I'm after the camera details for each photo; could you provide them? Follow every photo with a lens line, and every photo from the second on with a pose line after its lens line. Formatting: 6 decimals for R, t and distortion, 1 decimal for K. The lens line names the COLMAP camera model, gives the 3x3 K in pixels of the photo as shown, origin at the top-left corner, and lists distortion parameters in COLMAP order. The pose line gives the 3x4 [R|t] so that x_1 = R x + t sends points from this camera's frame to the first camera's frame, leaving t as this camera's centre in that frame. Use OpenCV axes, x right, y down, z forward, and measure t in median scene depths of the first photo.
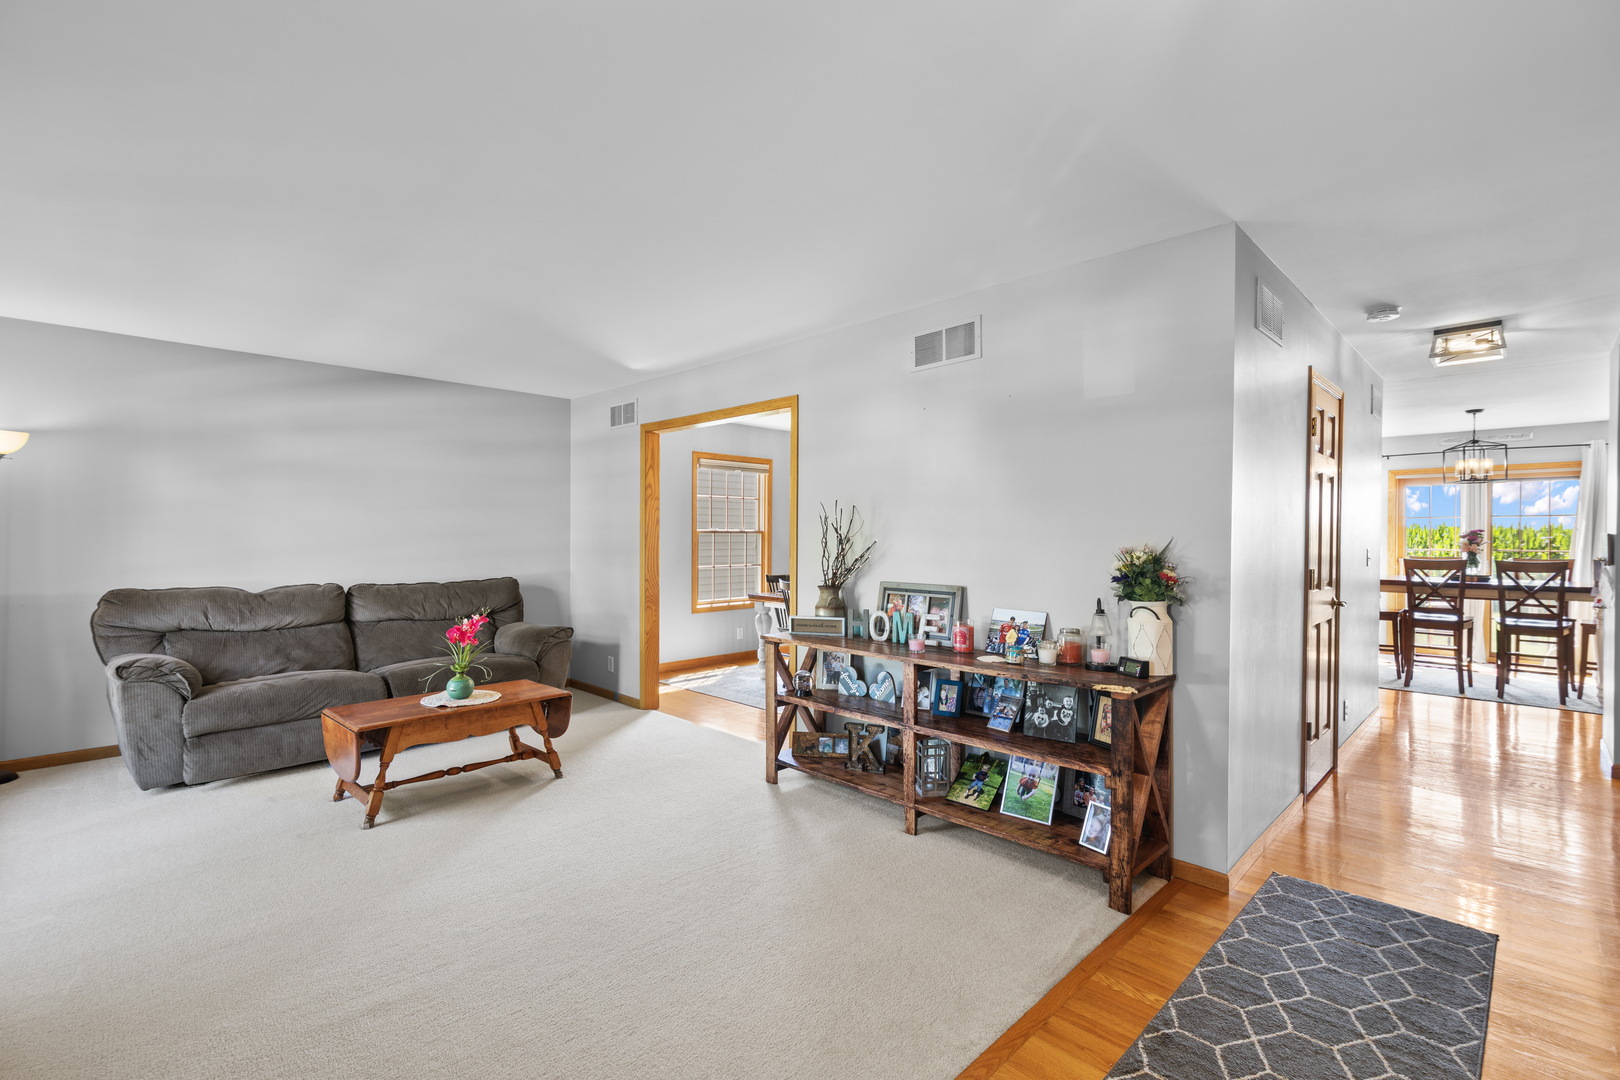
lens RADIAL K [[720.8, 0, 810.0], [0, 720.8, 540.0], [0, 0, 1]] dist [-0.000090, -0.000524]
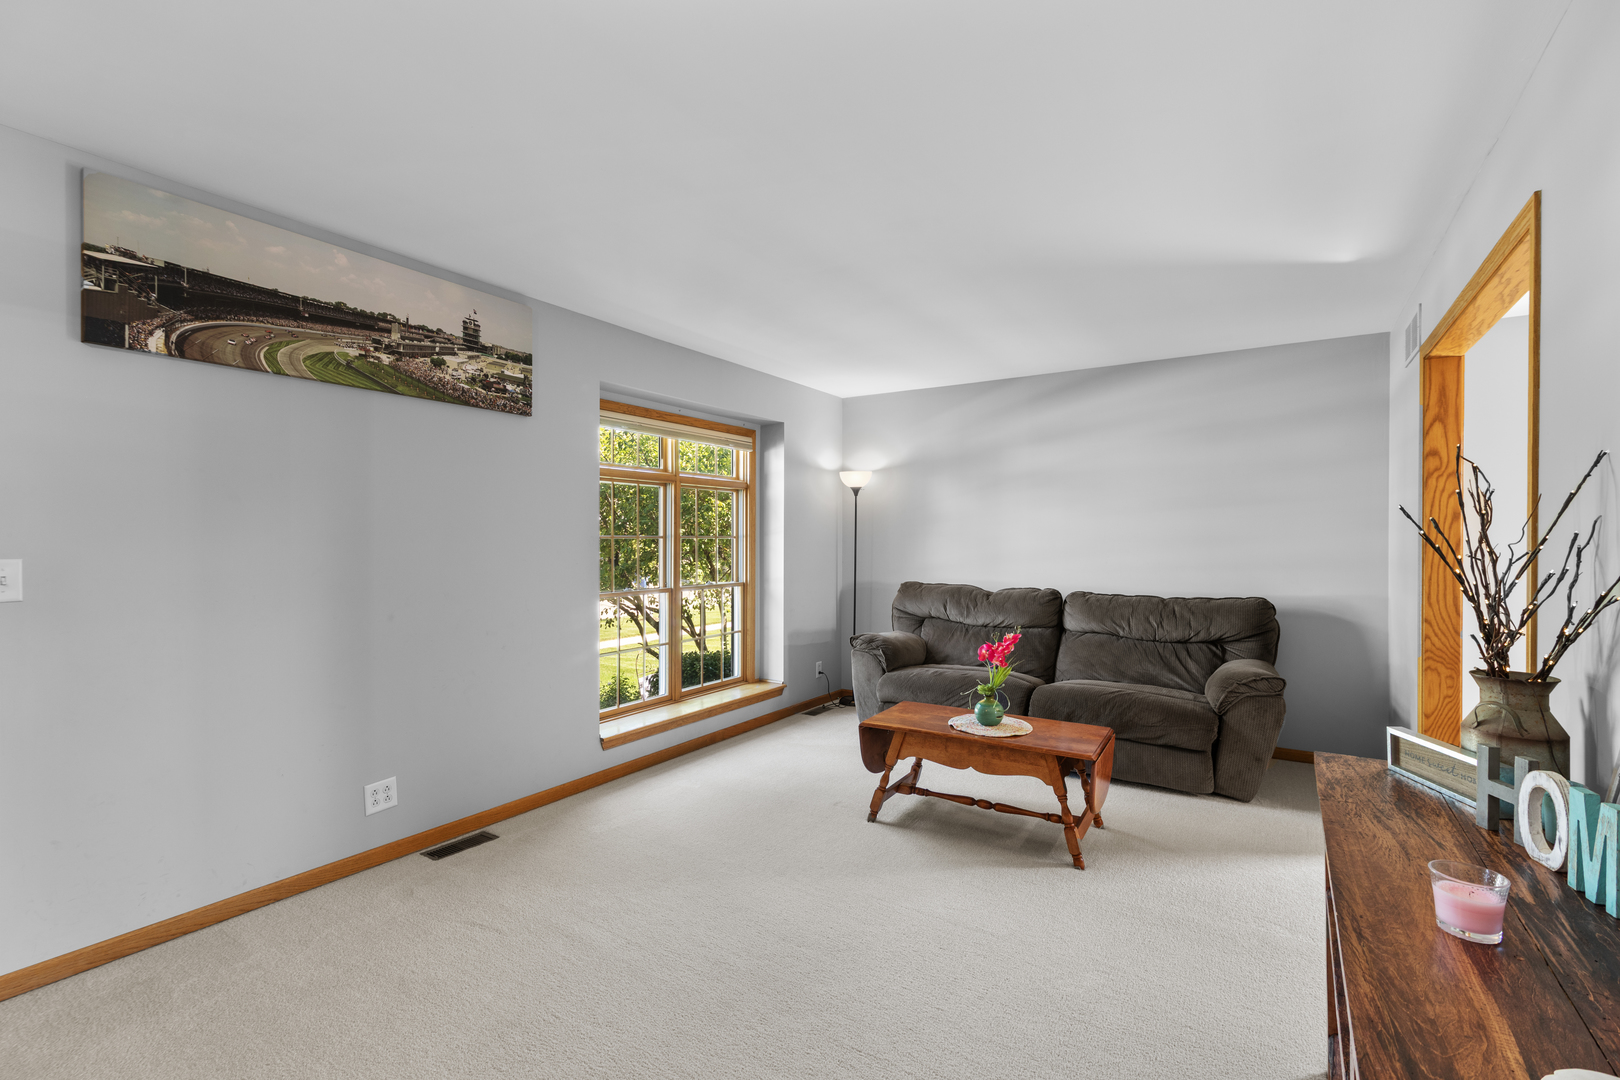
lens RADIAL K [[720.8, 0, 810.0], [0, 720.8, 540.0], [0, 0, 1]] dist [-0.000090, -0.000524]
pose [[0.214098, -0.003500, -0.976806, 0.283845], [-0.010464, 0.999928, -0.005876, 0.001238], [0.976756, 0.011479, 0.214046, 0.509572]]
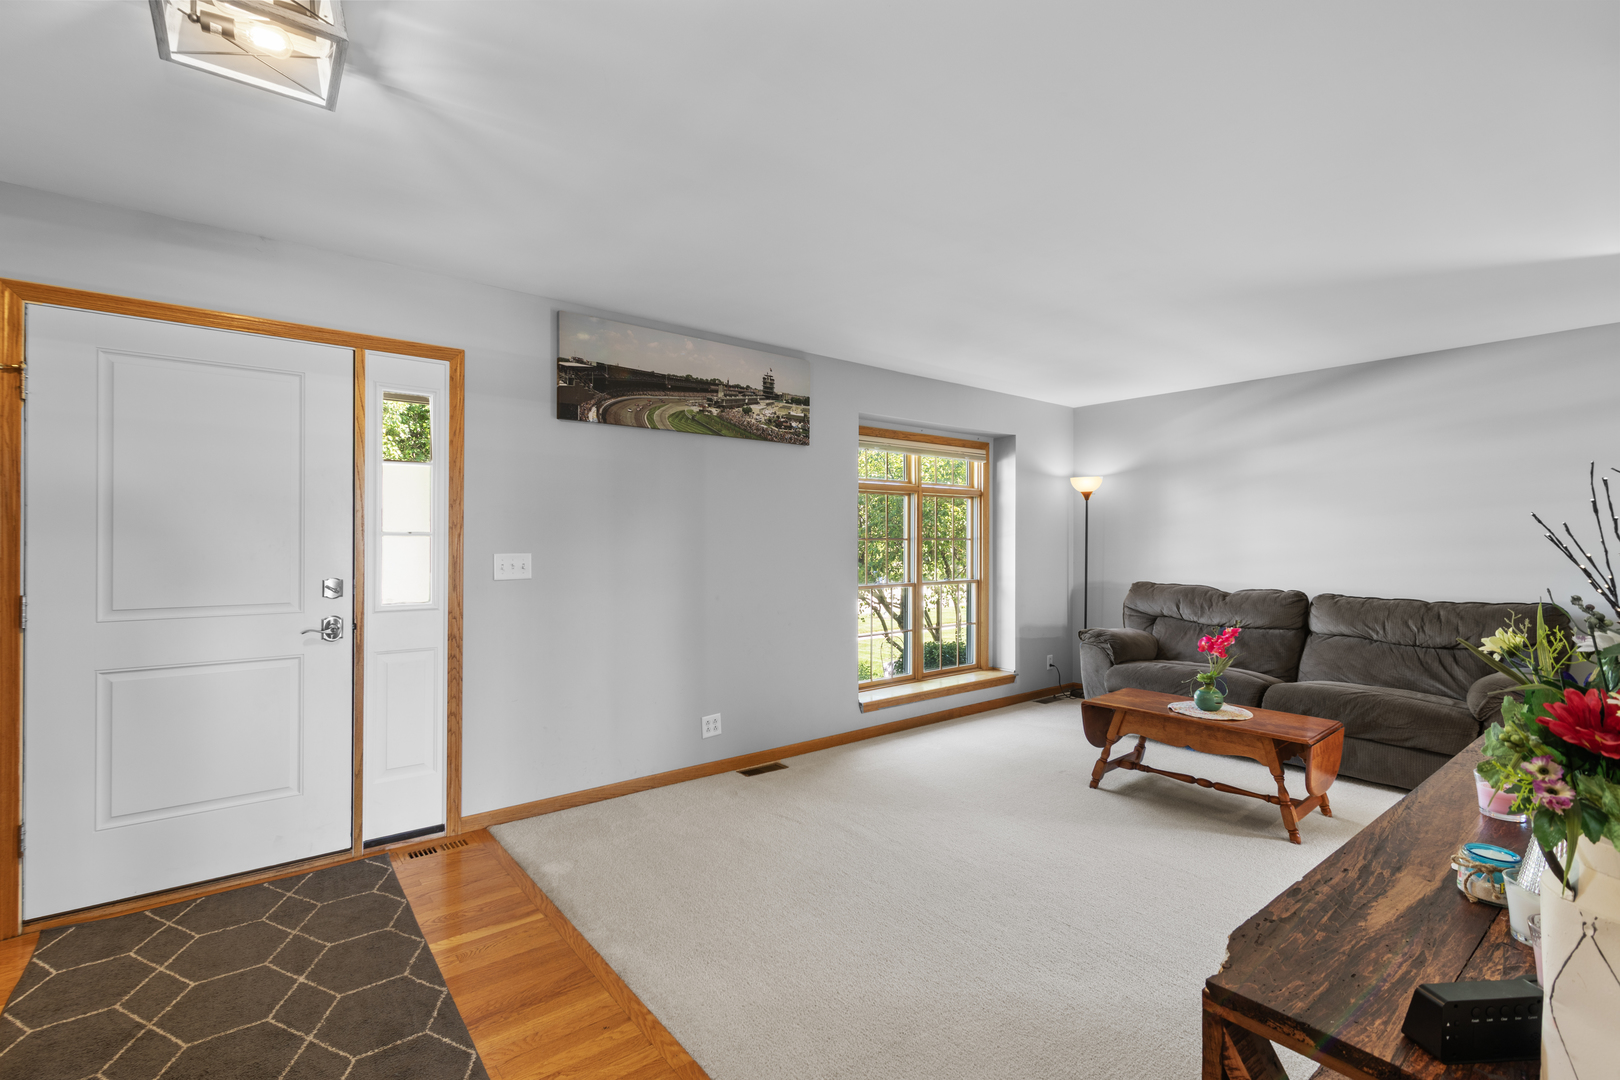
lens RADIAL K [[720.8, 0, 810.0], [0, 720.8, 540.0], [0, 0, 1]] dist [-0.000090, -0.000524]
pose [[-0.104488, -0.007316, -0.994499, 0.455237], [-0.010515, 0.999925, -0.006251, 0.003727], [0.994471, 0.009804, -0.104557, 0.487659]]
